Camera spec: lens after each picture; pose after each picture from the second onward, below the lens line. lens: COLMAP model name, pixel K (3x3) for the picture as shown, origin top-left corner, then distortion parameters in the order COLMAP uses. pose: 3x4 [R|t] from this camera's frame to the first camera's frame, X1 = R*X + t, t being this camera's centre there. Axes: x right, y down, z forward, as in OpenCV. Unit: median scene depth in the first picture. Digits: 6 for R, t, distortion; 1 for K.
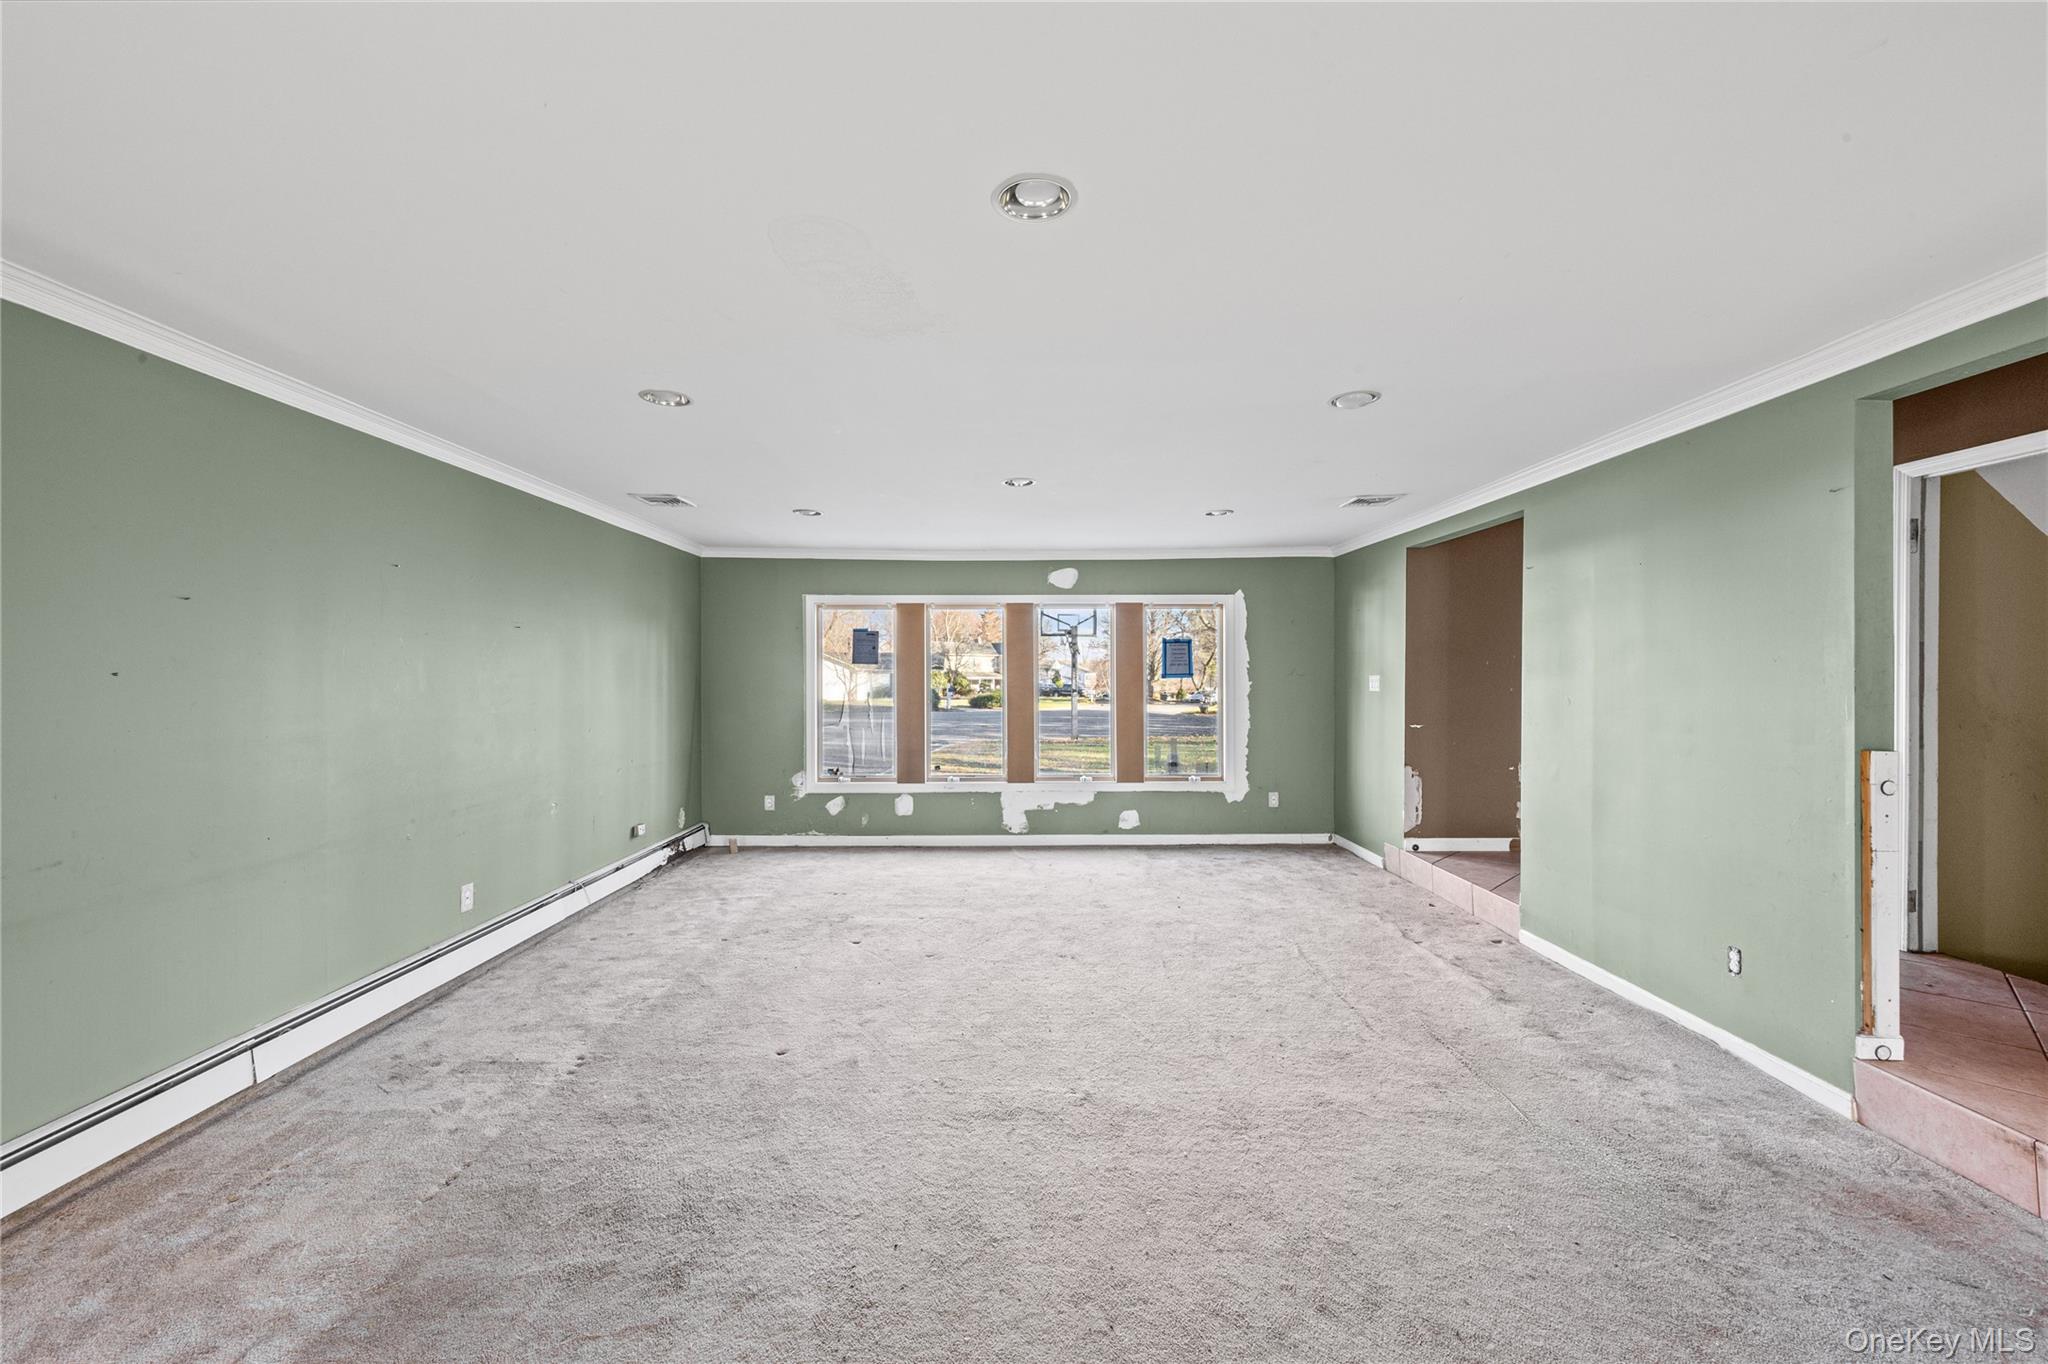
lens RADIAL K [[818.3, 0, 1030.6], [0, 818.3, 685.0], [0, 0, 1]] dist [0.007222, 0.000004]
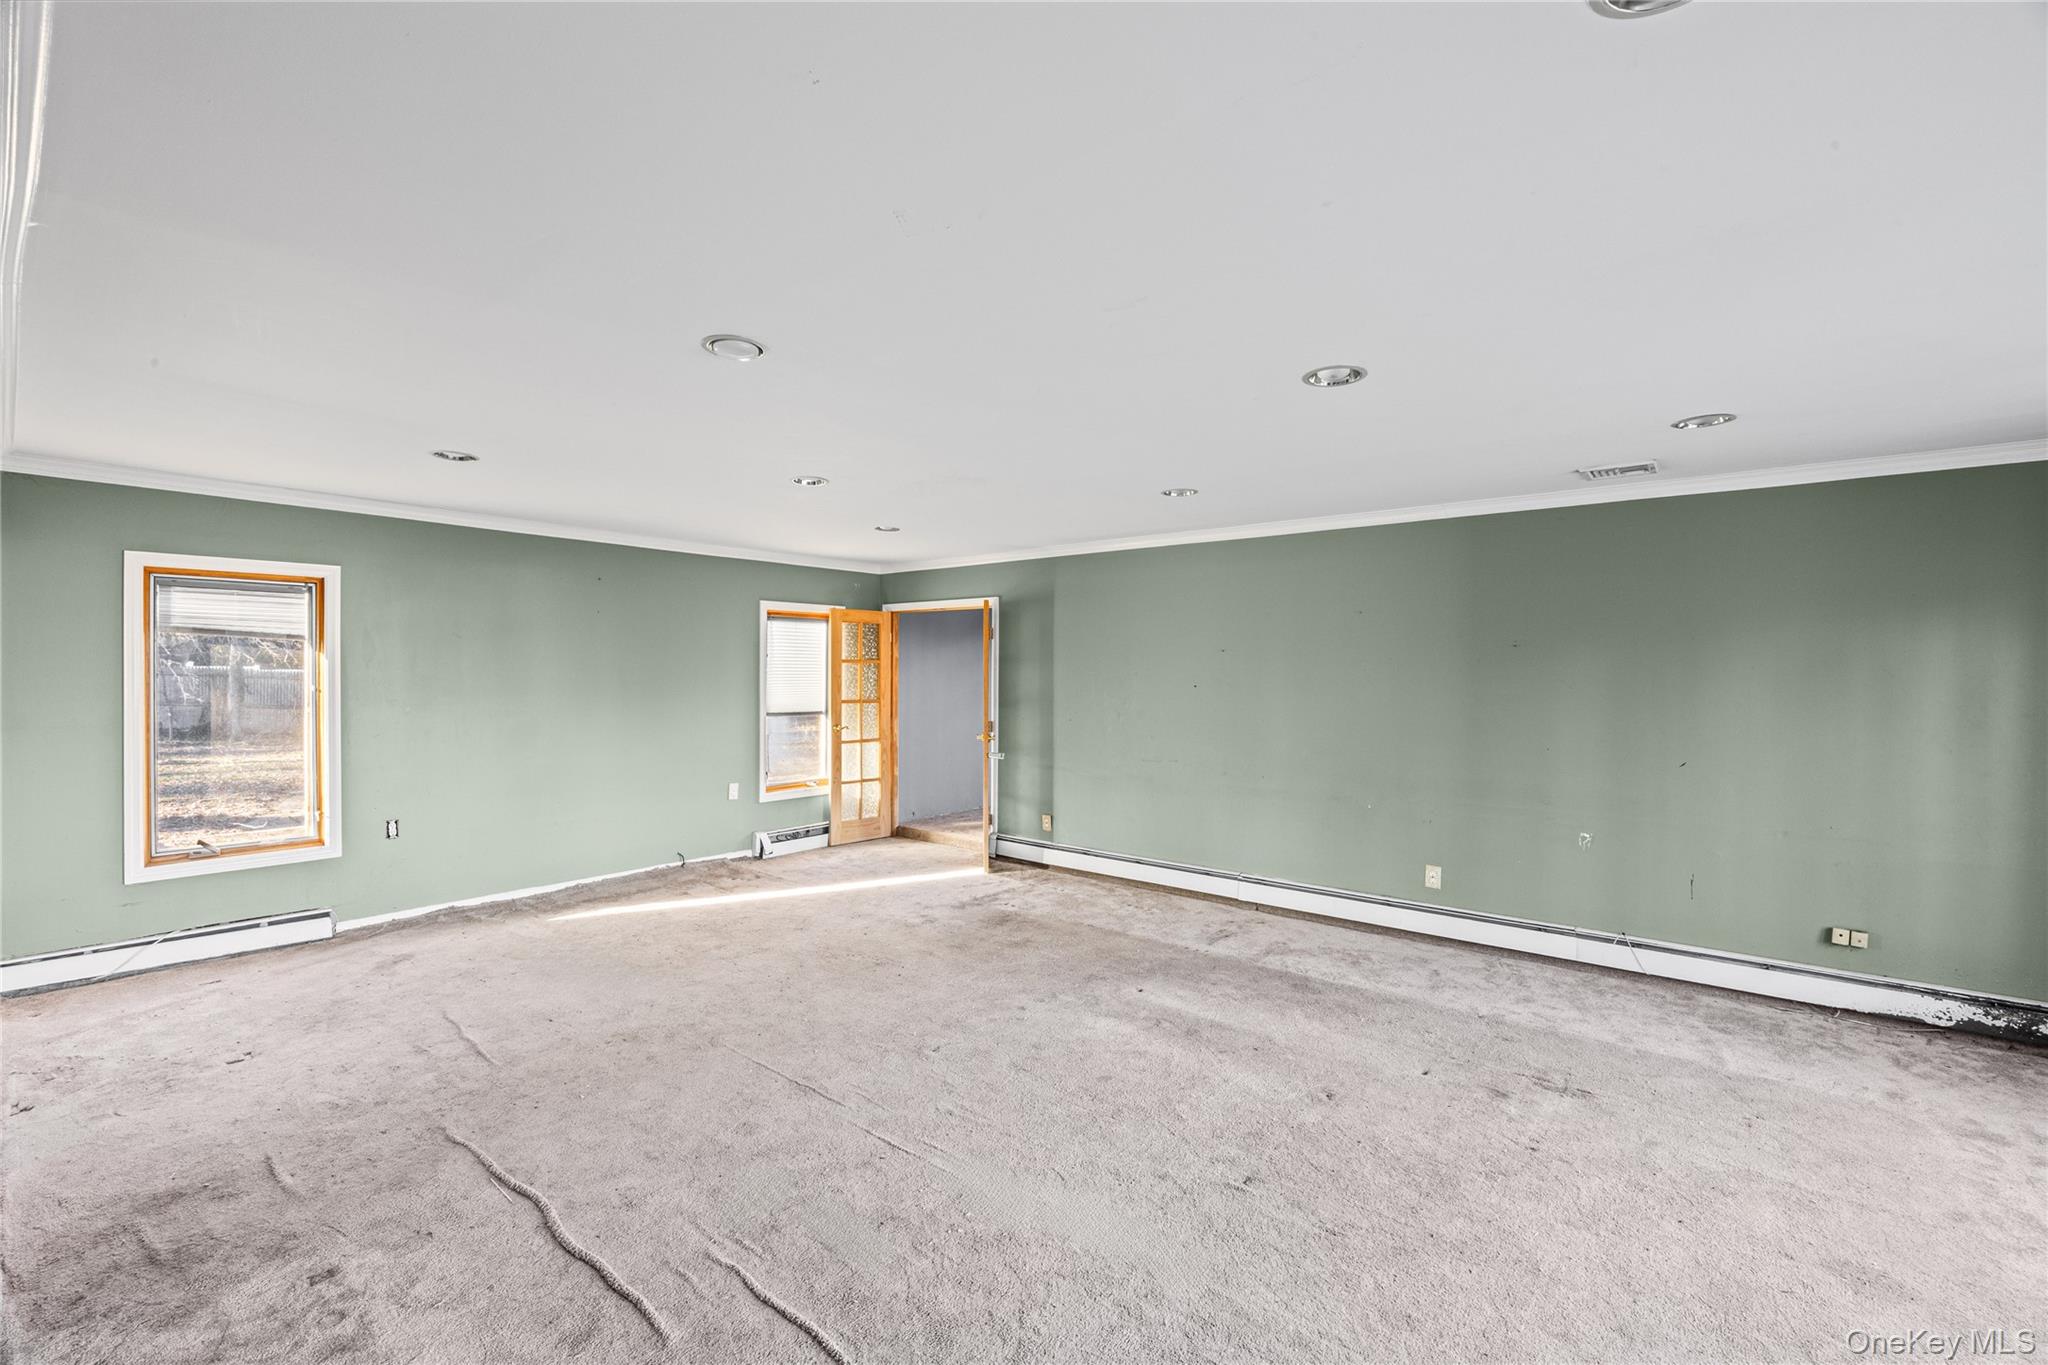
lens RADIAL K [[850.2, 0, 1024.0], [0, 850.2, 682.5], [0, 0, 1]] dist [-0.014271, 0.000249]
pose [[-0.641712, 0.009393, -0.766888, 0.369863], [-0.015069, 0.999578, 0.024852, -0.027257], [0.766798, 0.027504, -0.641299, 0.761629]]
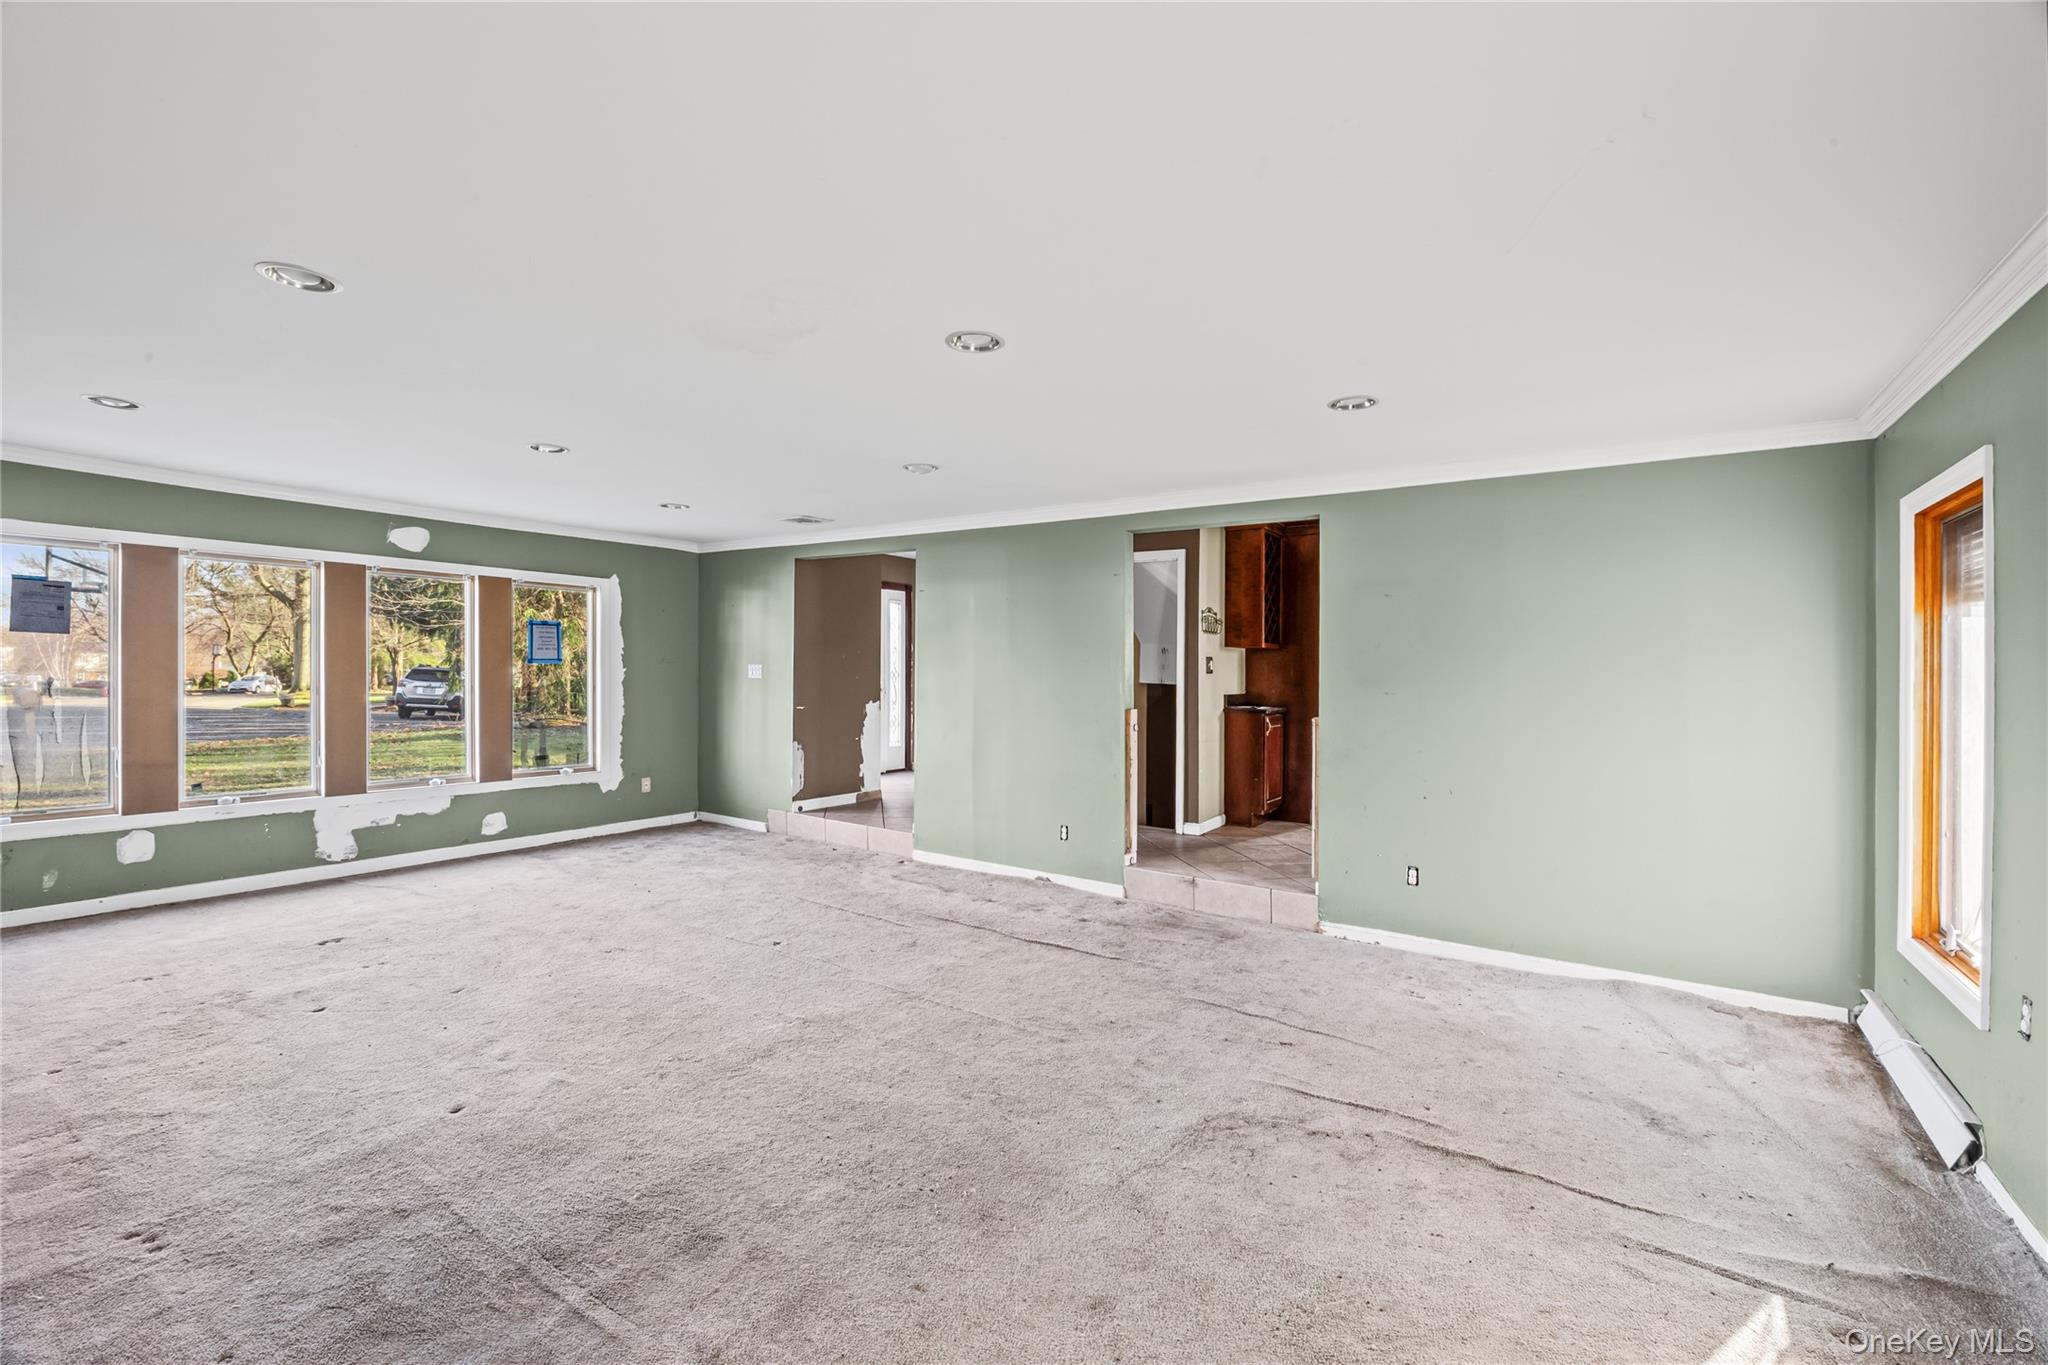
lens RADIAL K [[850.2, 0, 1024.0], [0, 850.2, 682.5], [0, 0, 1]] dist [-0.014271, 0.000249]
pose [[0.571513, -0.001300, 0.820592, -0.302982], [-0.009366, 0.999923, 0.008108, 0.000180], [-0.820539, -0.012320, 0.571457, 0.017758]]
